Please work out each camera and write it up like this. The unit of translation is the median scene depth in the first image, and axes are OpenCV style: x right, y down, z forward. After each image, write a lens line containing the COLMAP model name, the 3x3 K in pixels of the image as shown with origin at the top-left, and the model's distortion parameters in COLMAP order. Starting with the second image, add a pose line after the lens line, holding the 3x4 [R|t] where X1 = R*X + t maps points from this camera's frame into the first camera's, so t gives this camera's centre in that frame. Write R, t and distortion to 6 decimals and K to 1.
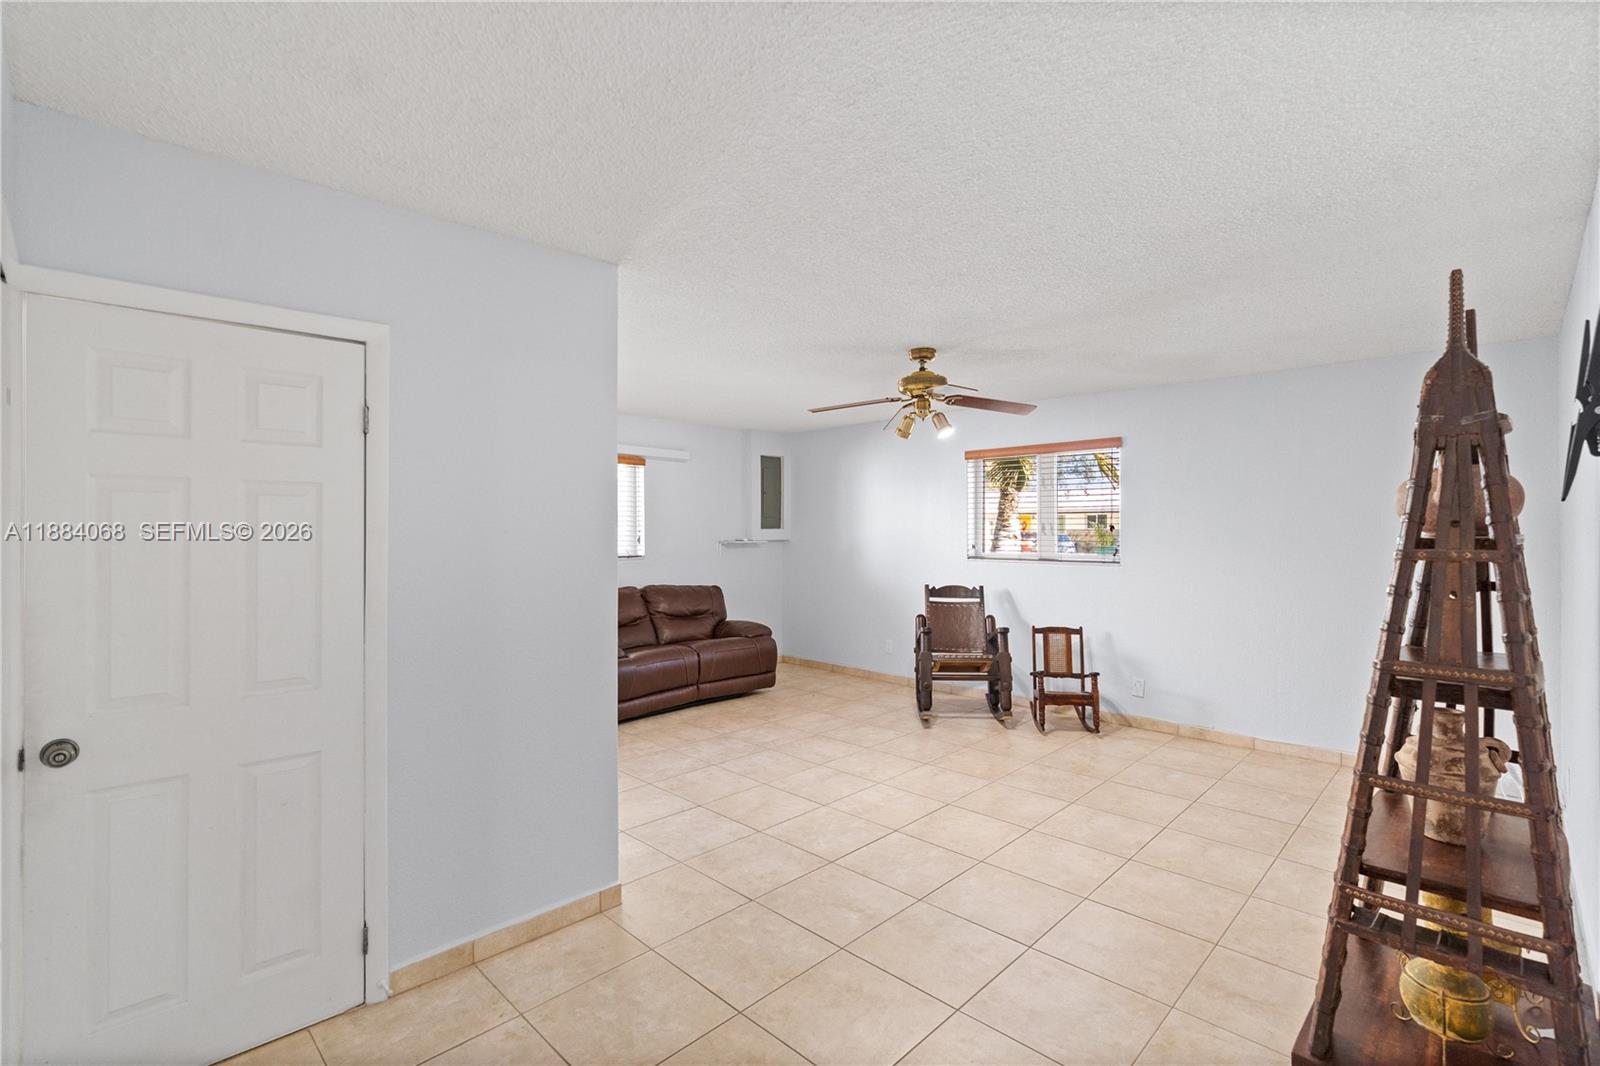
lens RADIAL K [[727.6, 0, 795.9], [0, 727.6, 530.2], [0, 0, 1]] dist [-0.000322, 0.000222]
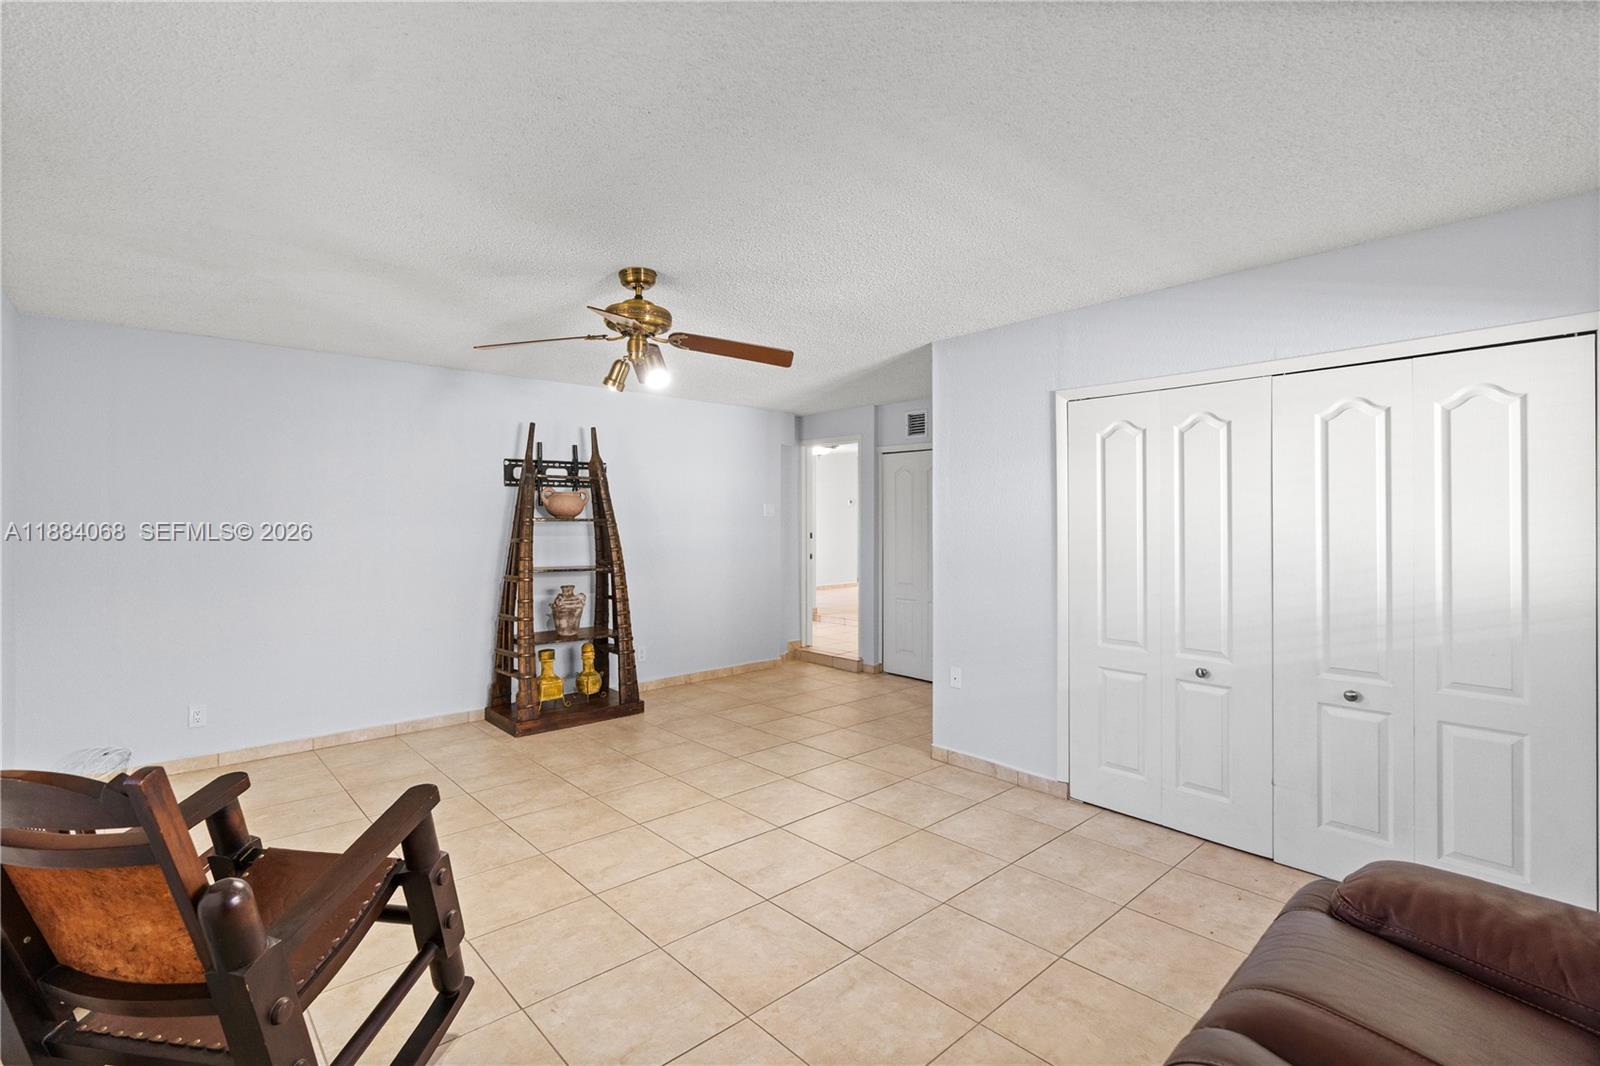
lens RADIAL K [[727.6, 0, 795.9], [0, 727.6, 530.2], [0, 0, 1]] dist [-0.000322, 0.000222]
pose [[-0.998648, -0.000170, 0.051991, -0.023690], [0.000660, 0.999873, 0.015948, 0.004384], [-0.051987, 0.015961, -0.998520, 1.681132]]
